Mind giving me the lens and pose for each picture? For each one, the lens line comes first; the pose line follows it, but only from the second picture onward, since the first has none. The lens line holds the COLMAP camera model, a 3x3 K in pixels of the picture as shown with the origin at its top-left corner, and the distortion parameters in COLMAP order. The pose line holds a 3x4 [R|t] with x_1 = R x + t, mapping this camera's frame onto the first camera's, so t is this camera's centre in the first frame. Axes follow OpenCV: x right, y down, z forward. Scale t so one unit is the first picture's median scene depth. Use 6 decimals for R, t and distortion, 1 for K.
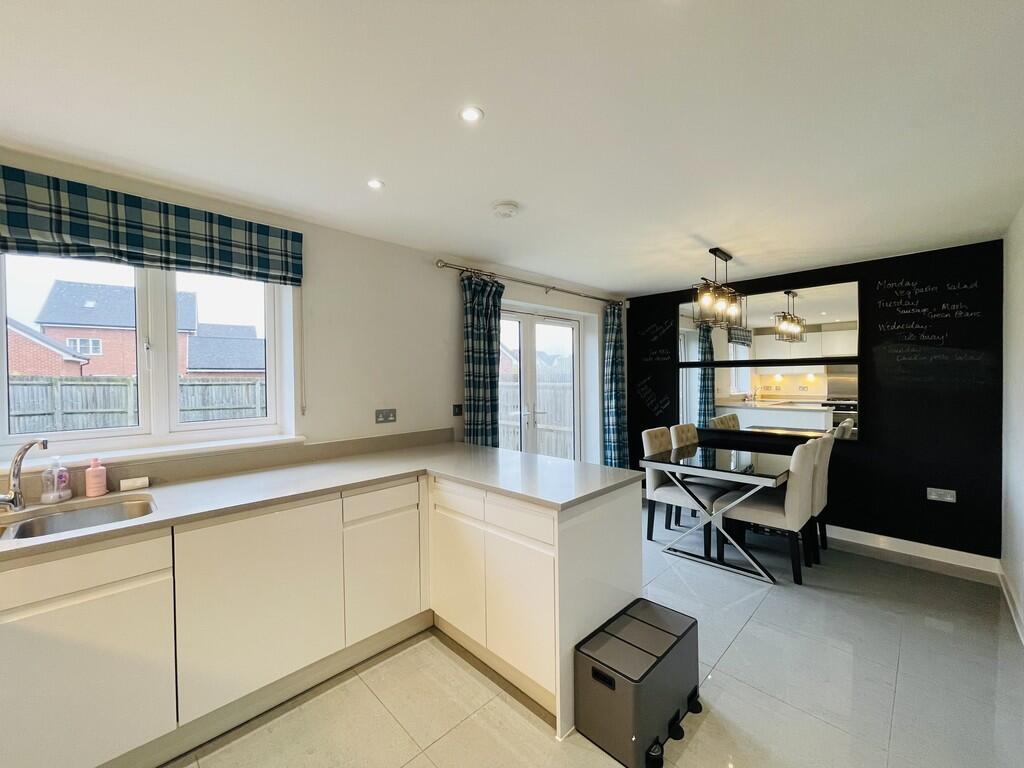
lens RADIAL K [[413.0, 0, 506.2], [0, 413.0, 385.1], [0, 0, 1]] dist [-0.003267, 0.000430]
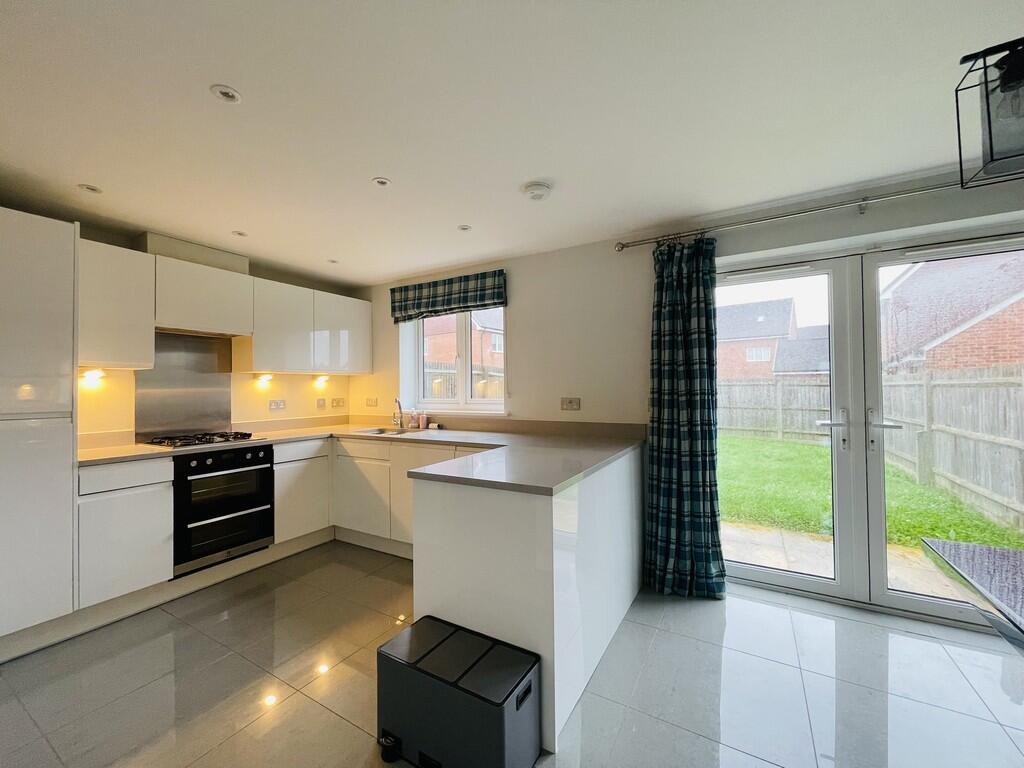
lens RADIAL K [[413.0, 0, 502.6], [0, 413.0, 386.5], [0, 0, 1]] dist [-0.003267, 0.000430]
pose [[0.249563, 0.004304, -0.968349, 0.859955], [-0.009639, 0.999952, 0.001961, 0.031685], [0.968311, 0.008845, 0.249592, 0.637628]]
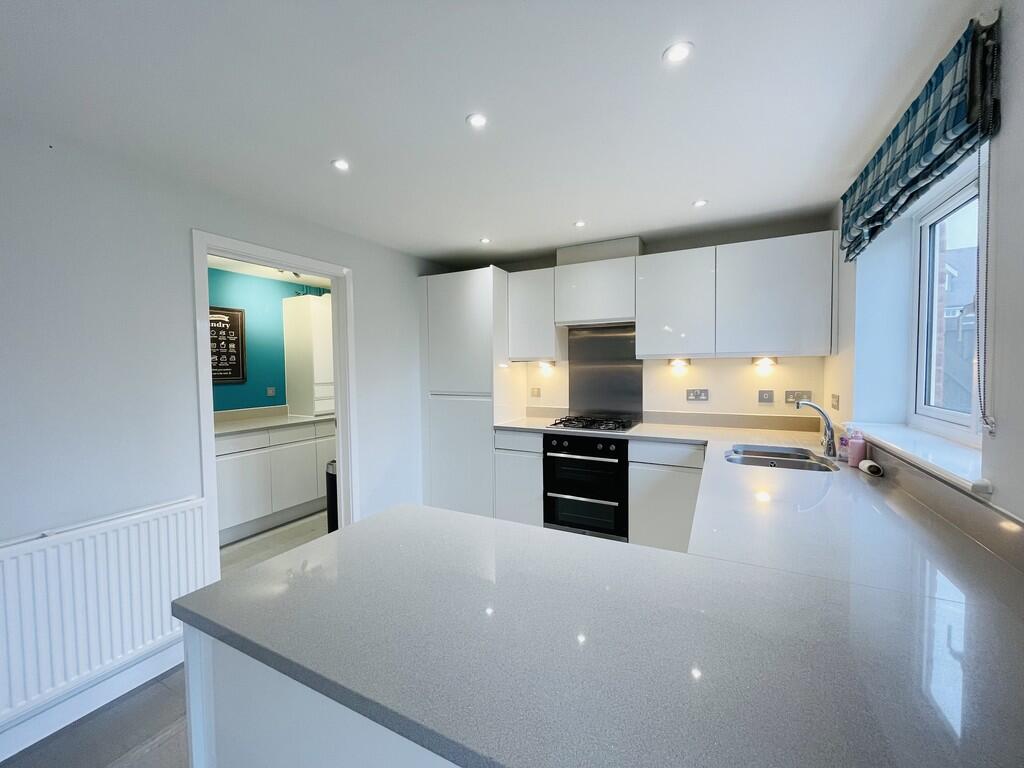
lens RADIAL K [[413.0, 0, 514.3], [0, 413.0, 380.7], [0, 0, 1]] dist [-0.003267, 0.000430]
pose [[-0.948744, 0.035998, -0.313989, 0.115881], [0.018412, 0.998100, 0.058796, -0.021675], [0.315509, 0.050001, -0.947604, 1.267394]]
